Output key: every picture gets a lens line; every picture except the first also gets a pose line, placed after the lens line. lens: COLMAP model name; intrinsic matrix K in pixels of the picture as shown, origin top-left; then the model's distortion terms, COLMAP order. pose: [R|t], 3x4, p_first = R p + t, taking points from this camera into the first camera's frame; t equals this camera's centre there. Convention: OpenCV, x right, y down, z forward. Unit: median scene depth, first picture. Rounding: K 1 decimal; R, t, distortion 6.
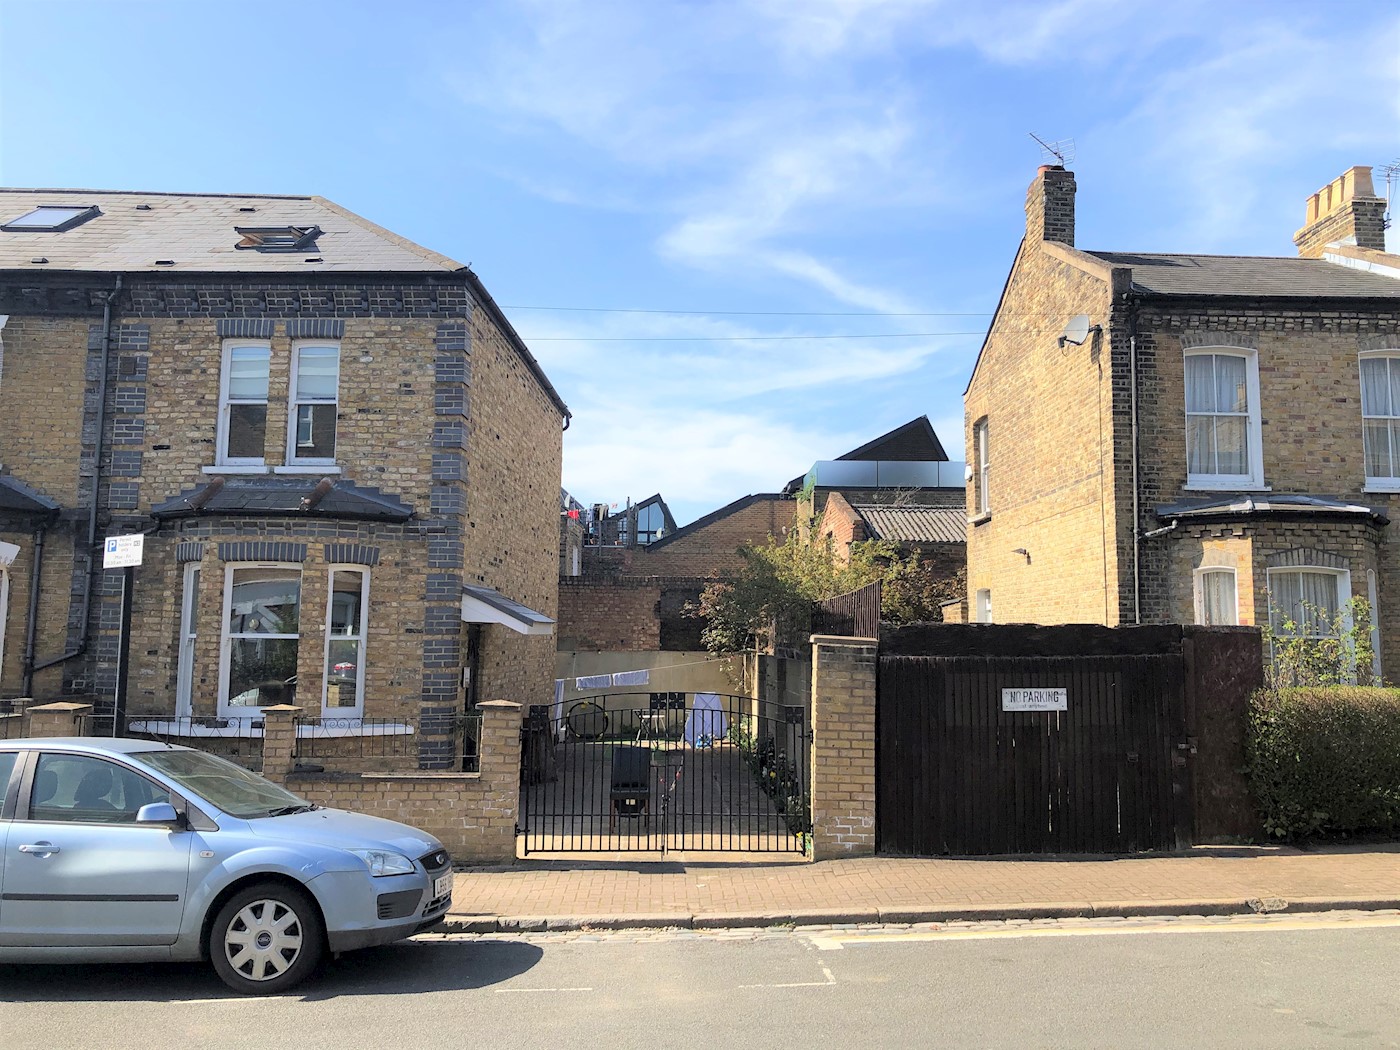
lens RADIAL K [[1138.1, 0, 700.4], [0, 1138.1, 506.6], [0, 0, 1]] dist [0.011121, -0.004949]
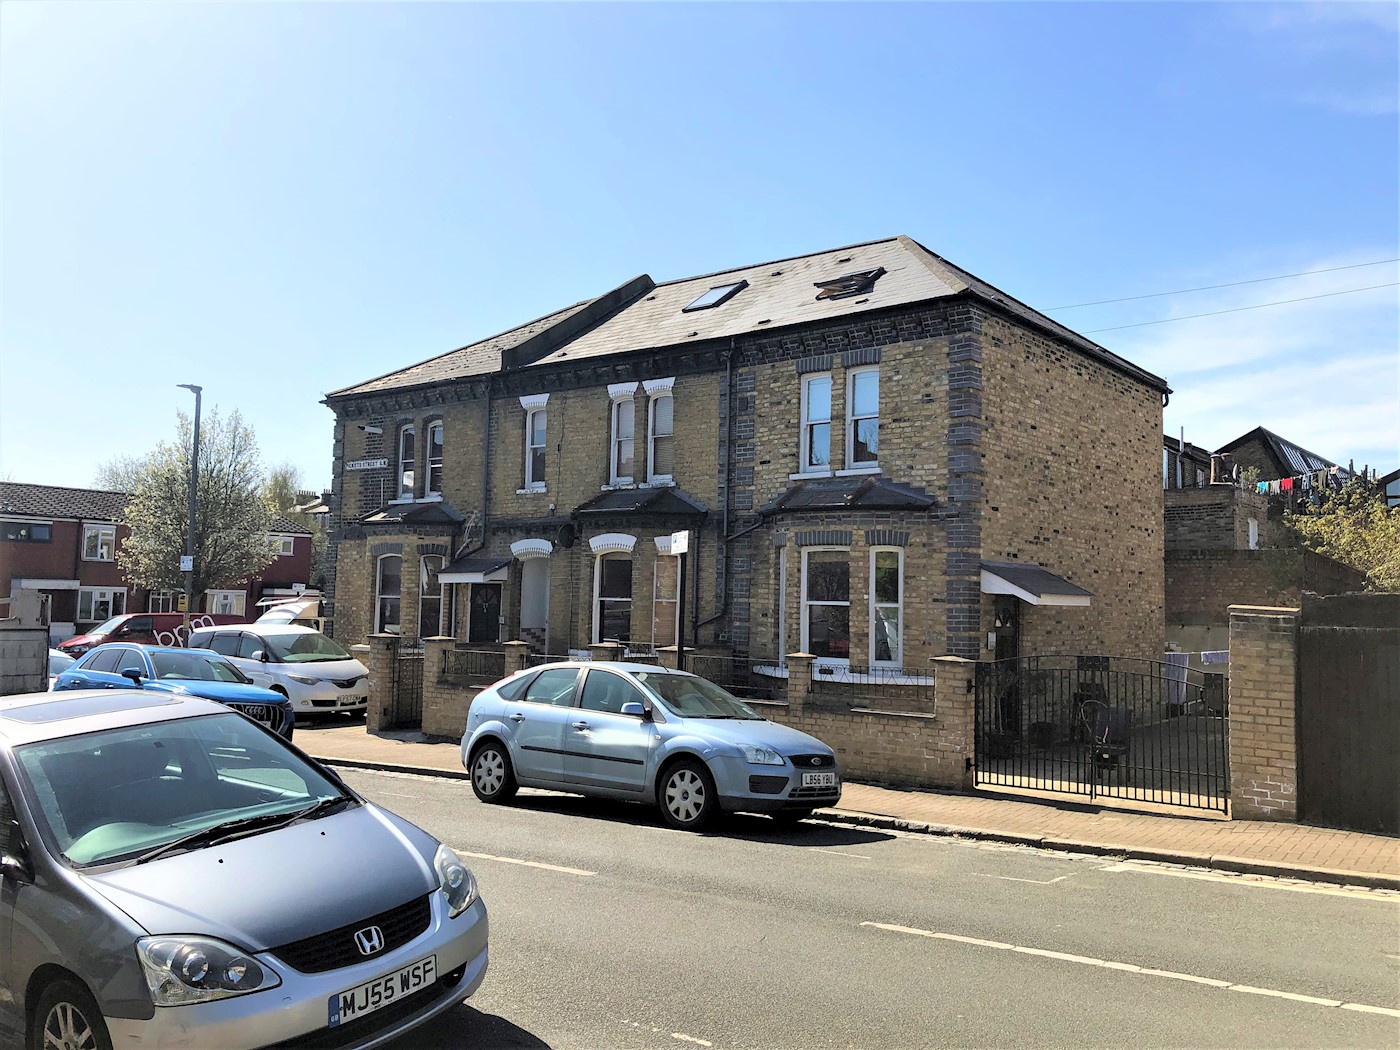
lens RADIAL K [[1117.0, 0, 700.0], [0, 1117.0, 525.0], [0, 0, 1]] dist [0.055442, -0.165027]
pose [[0.775748, -0.037250, -0.629942, 0.297604], [0.059681, 0.998113, 0.014473, -0.002061], [0.628214, -0.048823, 0.776507, -0.069794]]
